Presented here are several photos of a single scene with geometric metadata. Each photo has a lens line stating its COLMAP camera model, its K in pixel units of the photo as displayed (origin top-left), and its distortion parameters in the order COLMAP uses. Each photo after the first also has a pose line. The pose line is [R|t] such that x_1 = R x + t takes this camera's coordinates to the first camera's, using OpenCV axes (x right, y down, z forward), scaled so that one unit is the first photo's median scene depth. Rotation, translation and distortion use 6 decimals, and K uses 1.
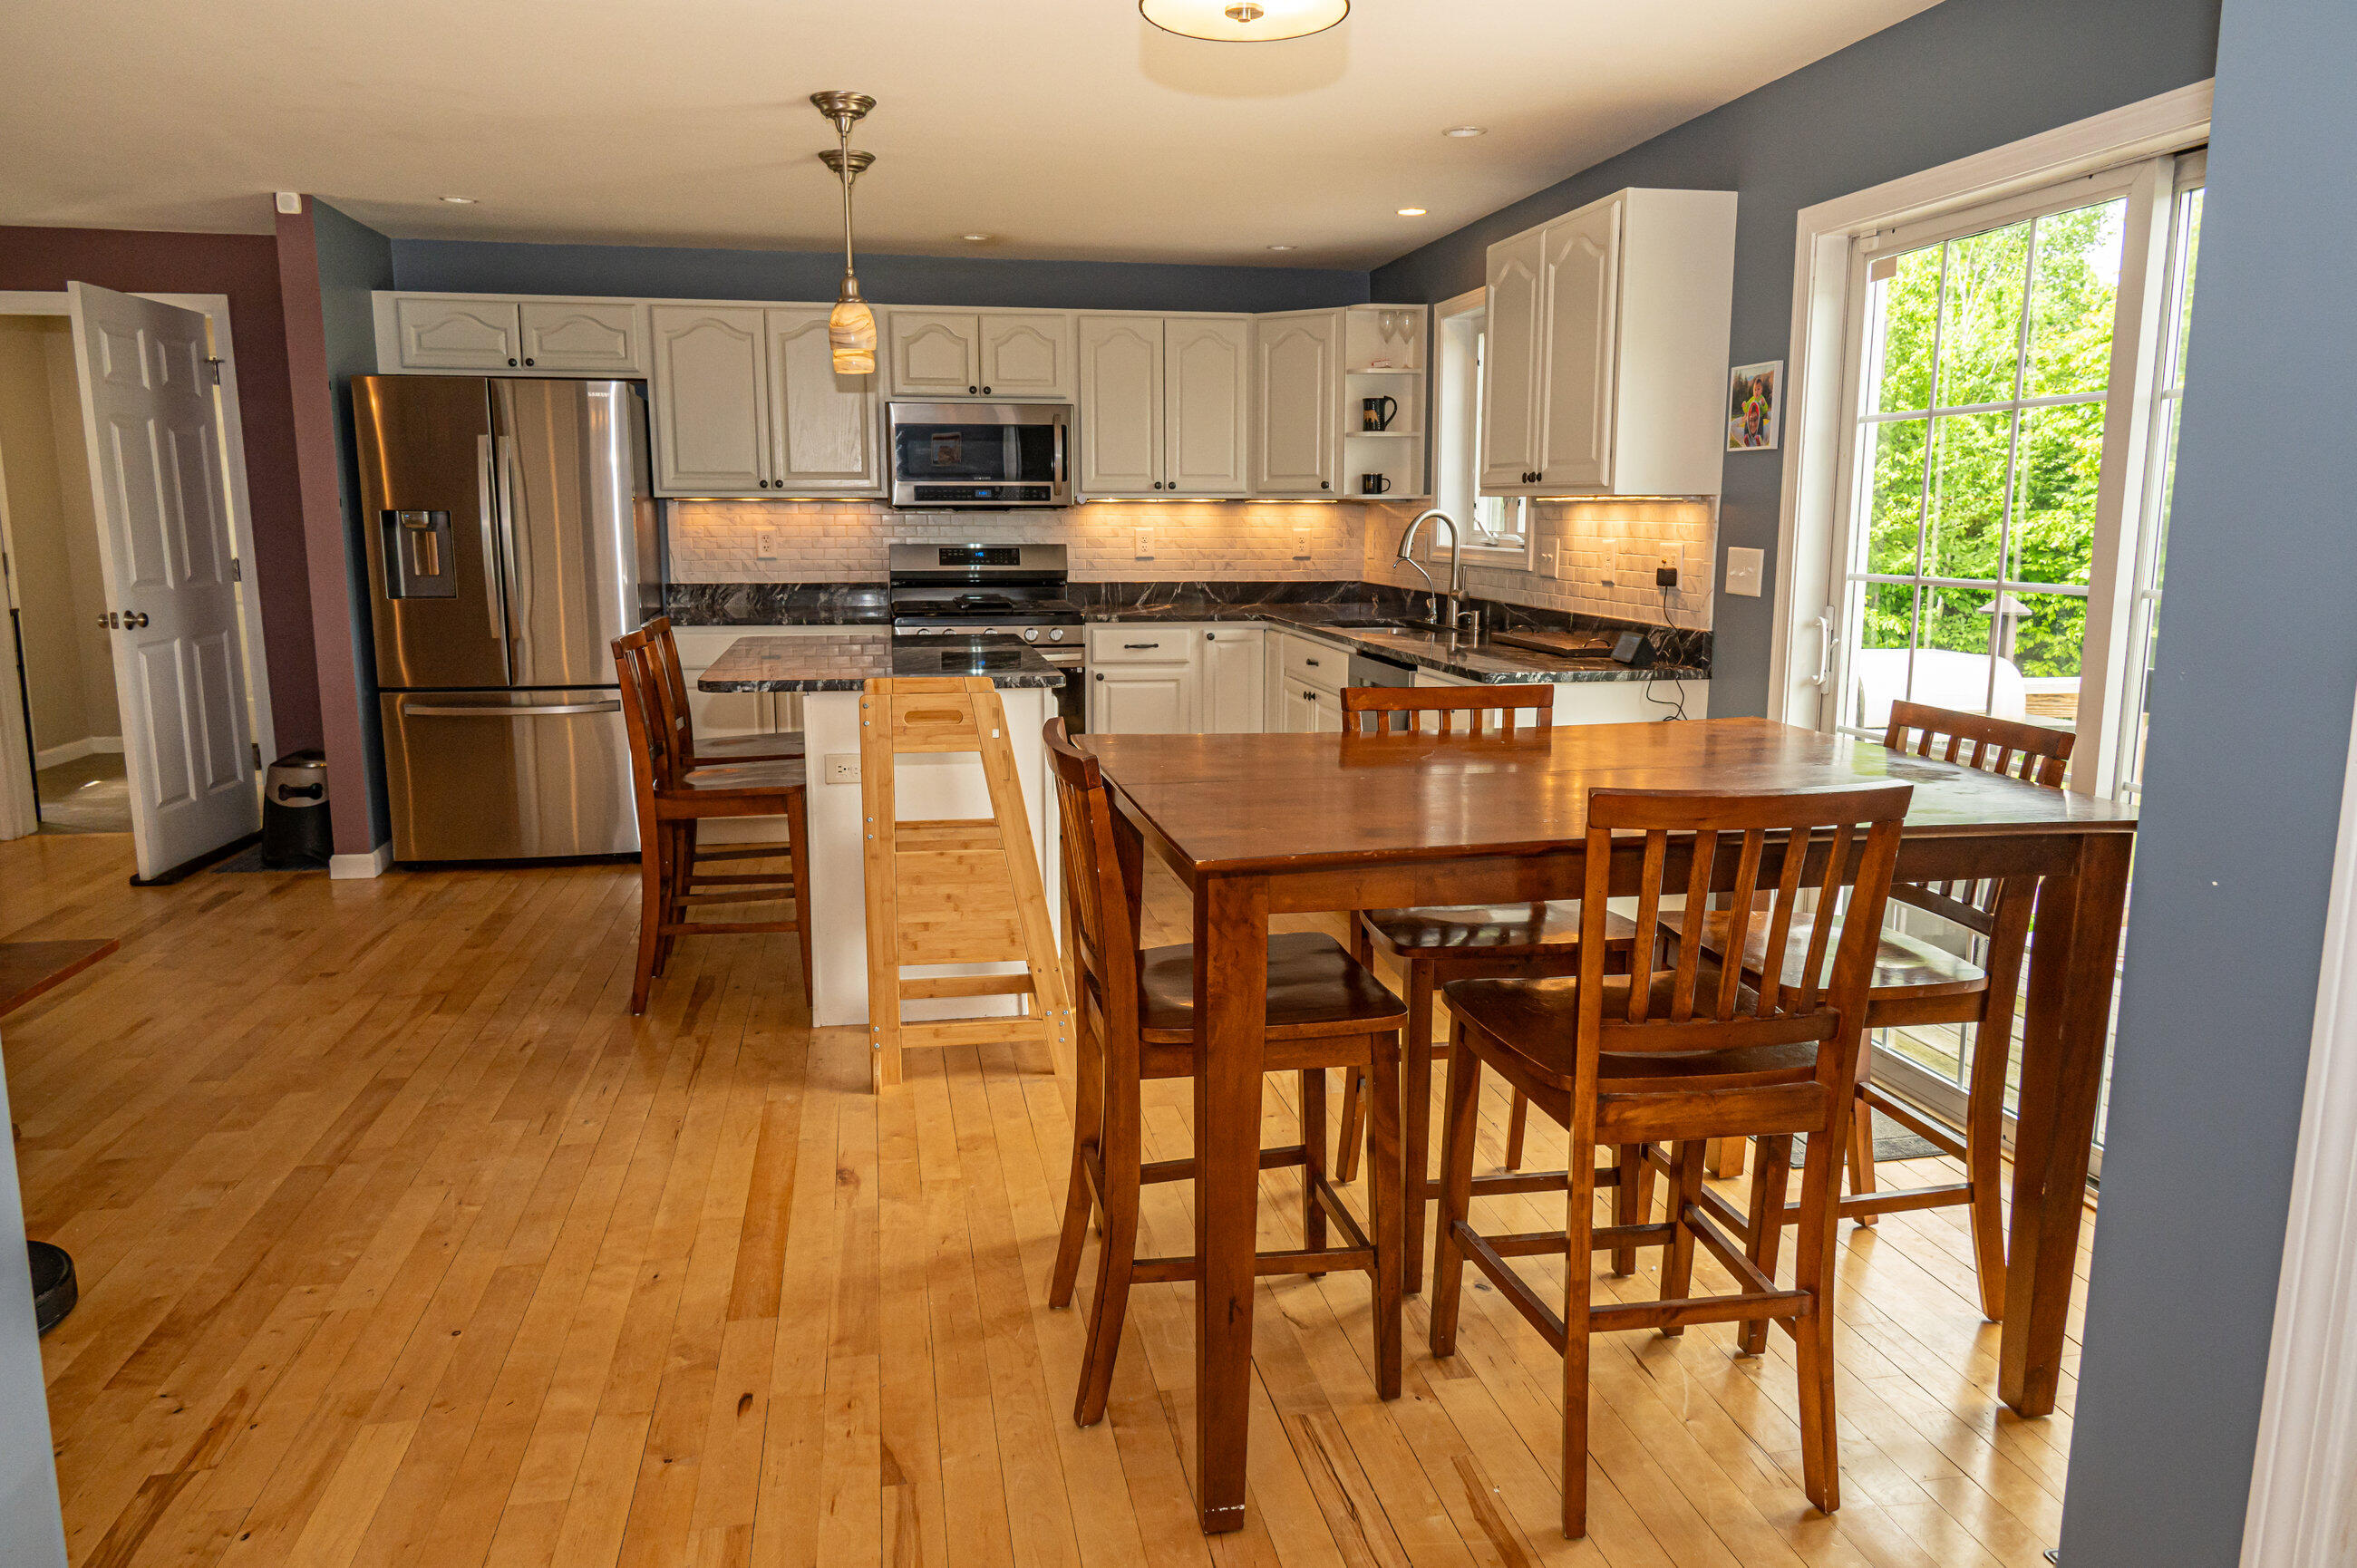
lens RADIAL K [[1550.6, 0, 1185.4], [0, 1550.6, 791.2], [0, 0, 1]] dist [0.008185, -0.014824]
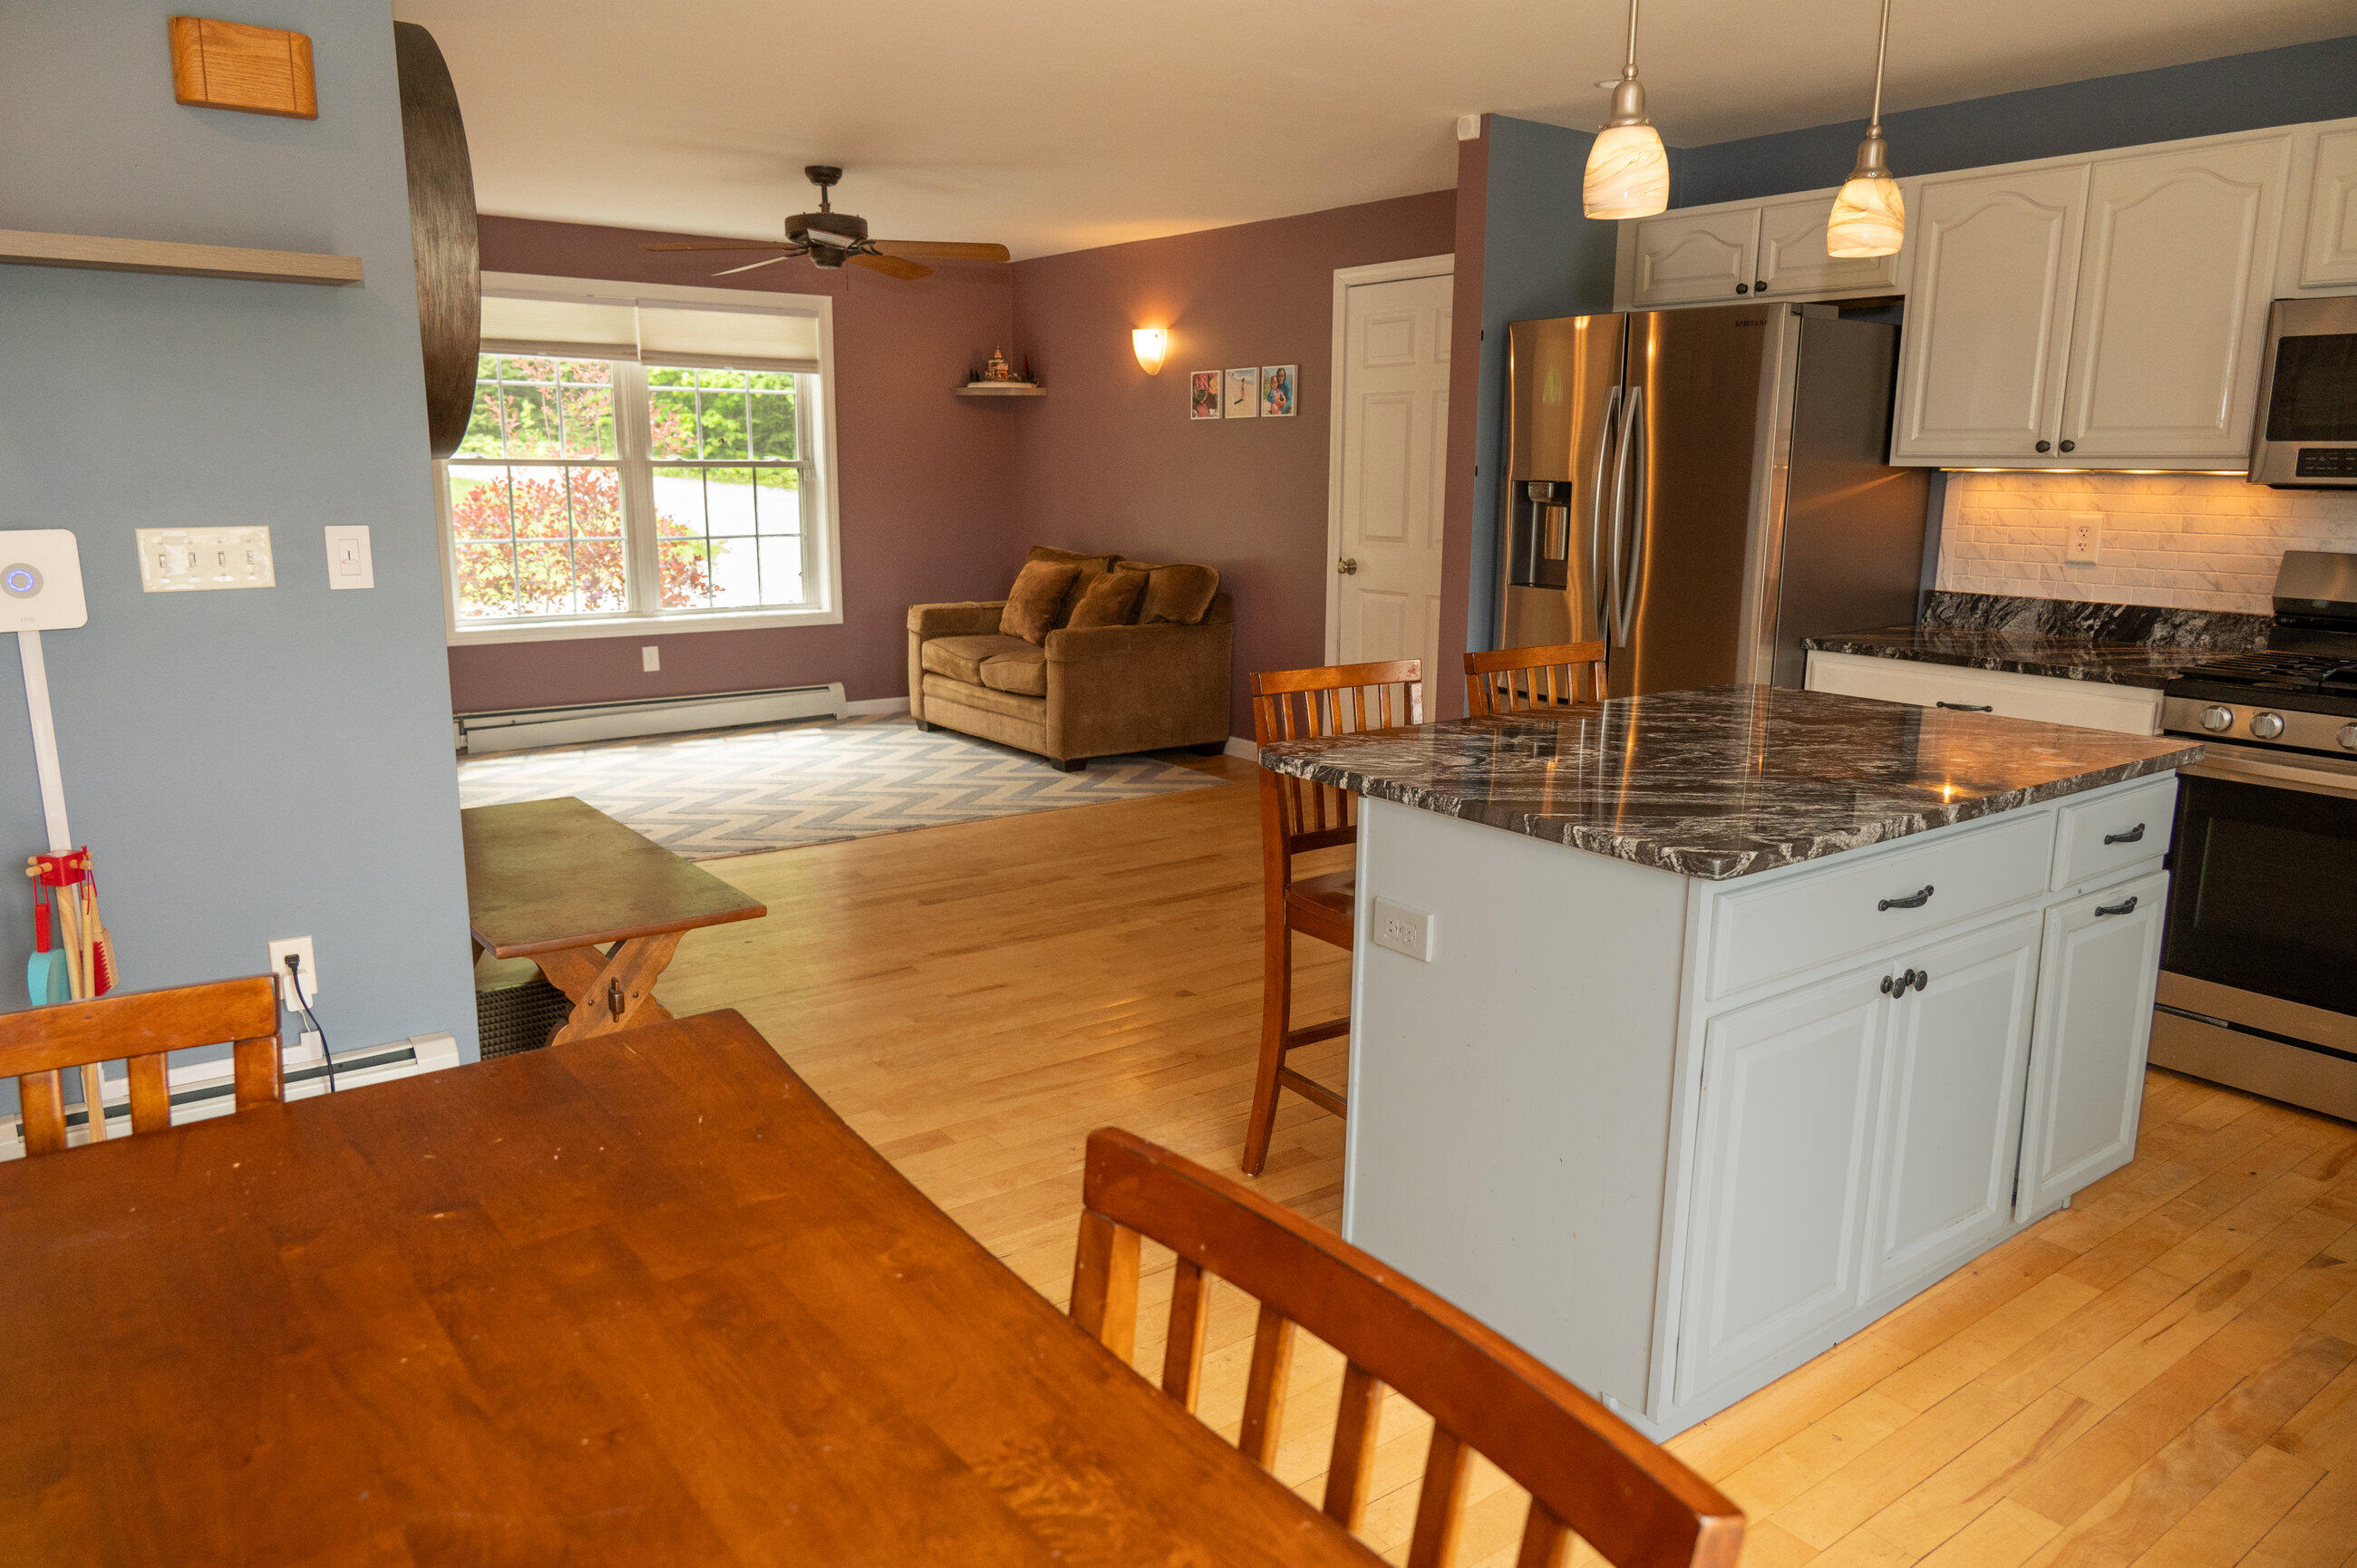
lens RADIAL K [[1569.8, 0, 1176.8], [0, 1569.8, 781.5], [0, 0, 1]] dist [0.003832, -0.000062]
pose [[0.438515, 0.183921, -0.879703, 0.194815], [-0.170795, 0.978052, 0.119344, -0.094348], [0.882345, 0.097915, 0.460304, 0.475732]]
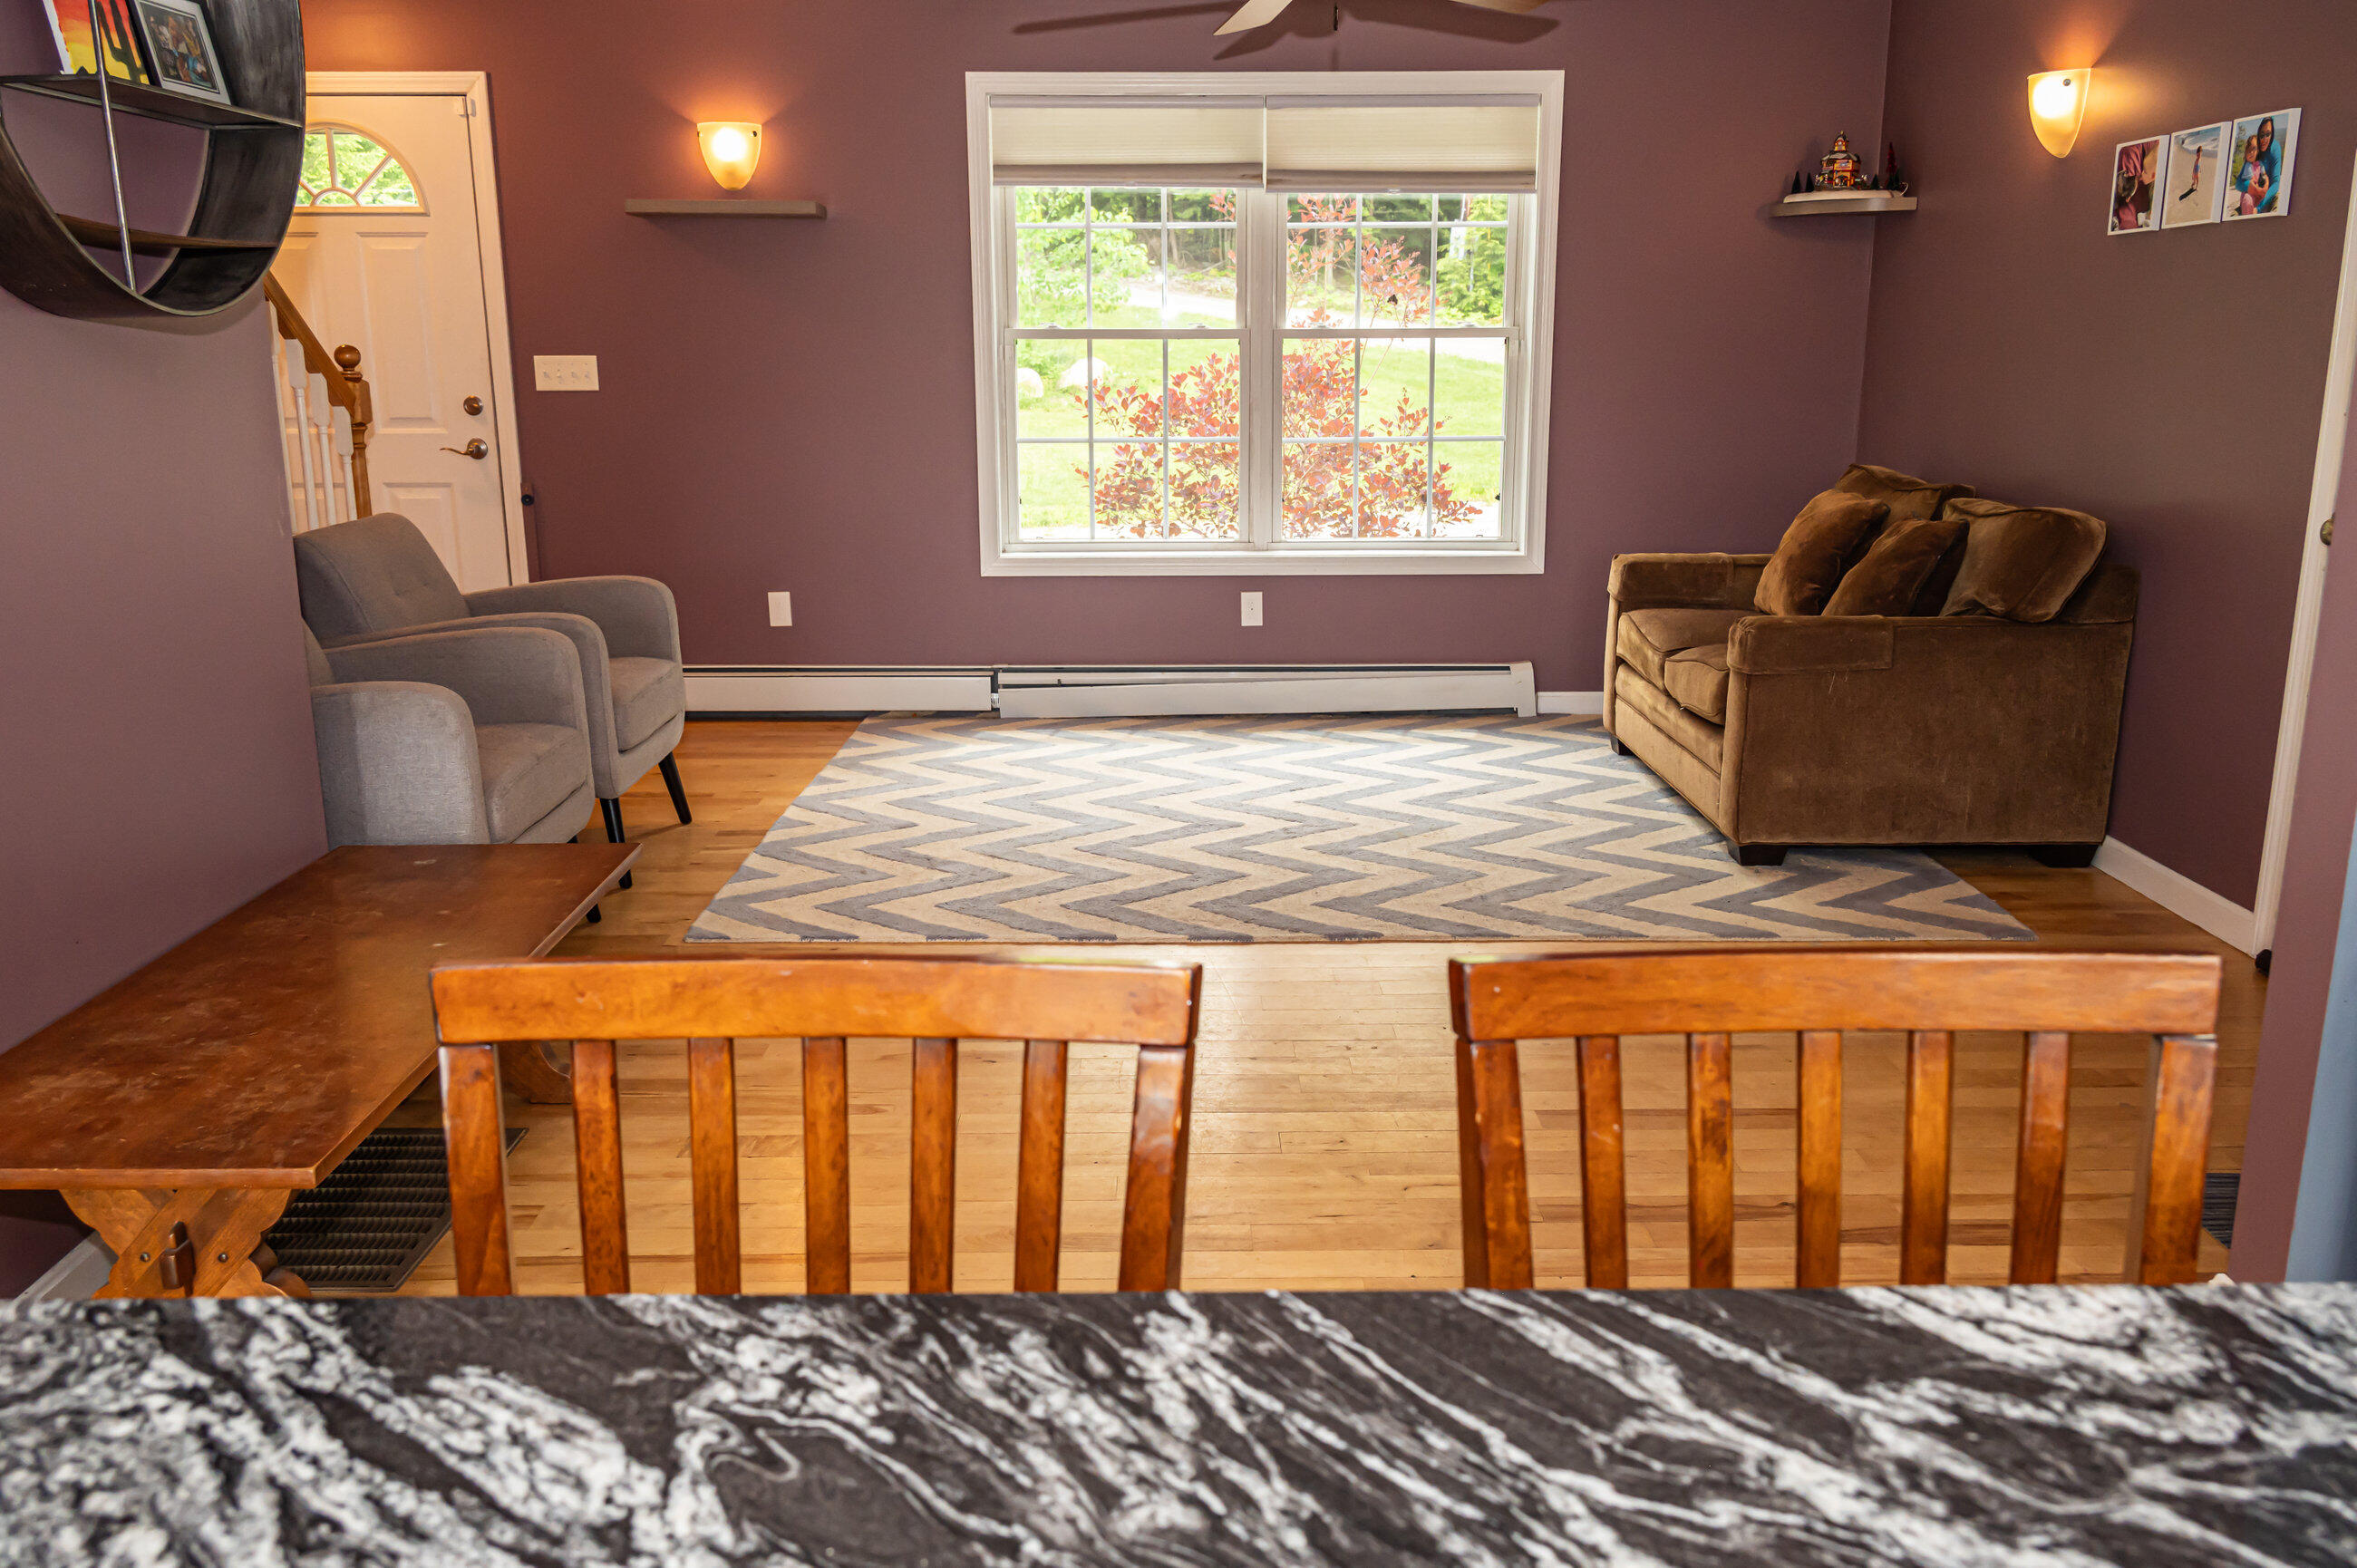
lens RADIAL K [[1860.8, 0, 1188.3], [0, 1860.8, 778.8], [0, 0, 1]] dist [-0.006245, 0.017449]
pose [[-0.184104, 0.228890, -0.955885, -0.113445], [-0.173777, 0.949608, 0.260857, -0.155691], [0.967423, 0.214135, -0.135050, 0.855887]]
